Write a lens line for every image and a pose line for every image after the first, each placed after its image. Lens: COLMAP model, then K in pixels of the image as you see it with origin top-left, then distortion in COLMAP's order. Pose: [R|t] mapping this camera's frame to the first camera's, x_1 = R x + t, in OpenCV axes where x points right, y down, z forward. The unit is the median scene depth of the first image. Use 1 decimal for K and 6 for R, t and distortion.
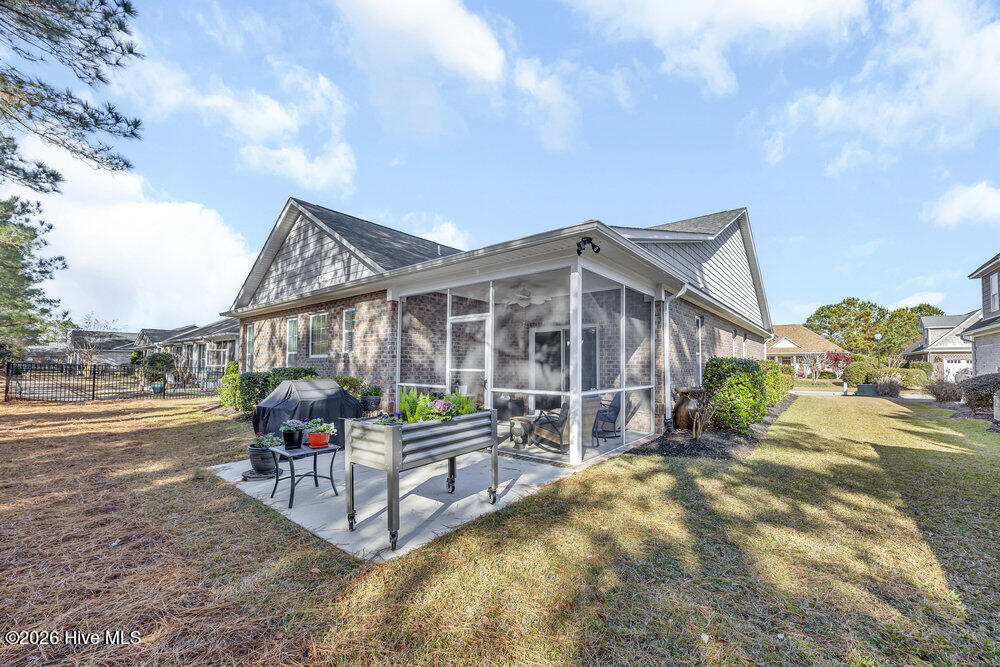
lens RADIAL K [[391.8, 0, 501.4], [0, 391.8, 346.4], [0, 0, 1]] dist [-0.000645, 0.000004]
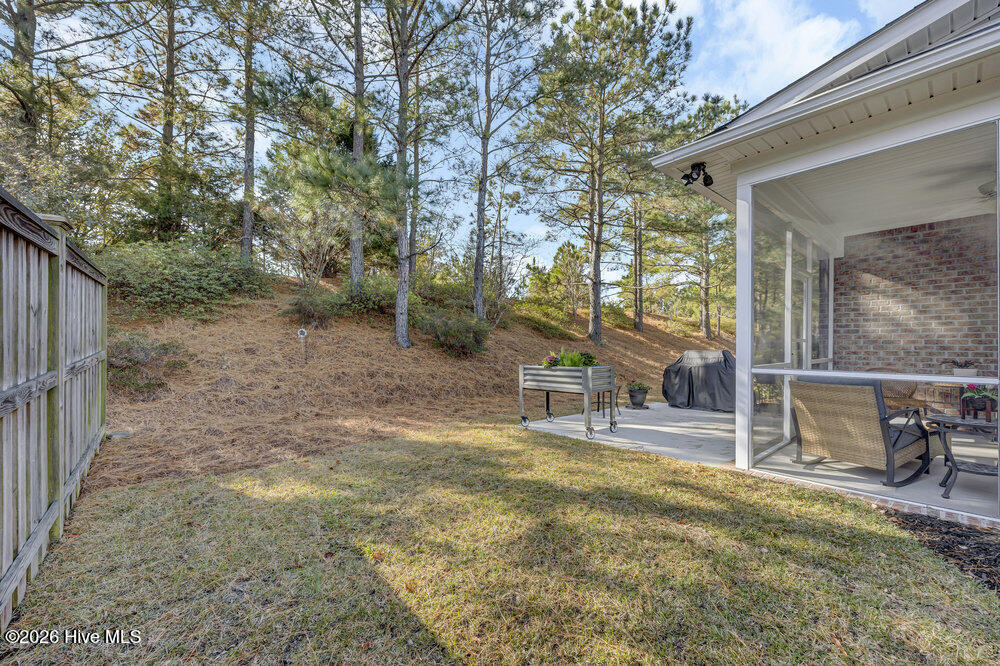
lens RADIAL K [[391.8, 0, 501.4], [0, 391.8, 345.9], [0, 0, 1]] dist [-0.000645, 0.000004]
pose [[-0.178741, 0.000957, -0.983896, 1.323218], [0.047739, 0.998830, -0.007701, 0.092353], [0.982737, -0.048347, -0.178577, 0.984008]]
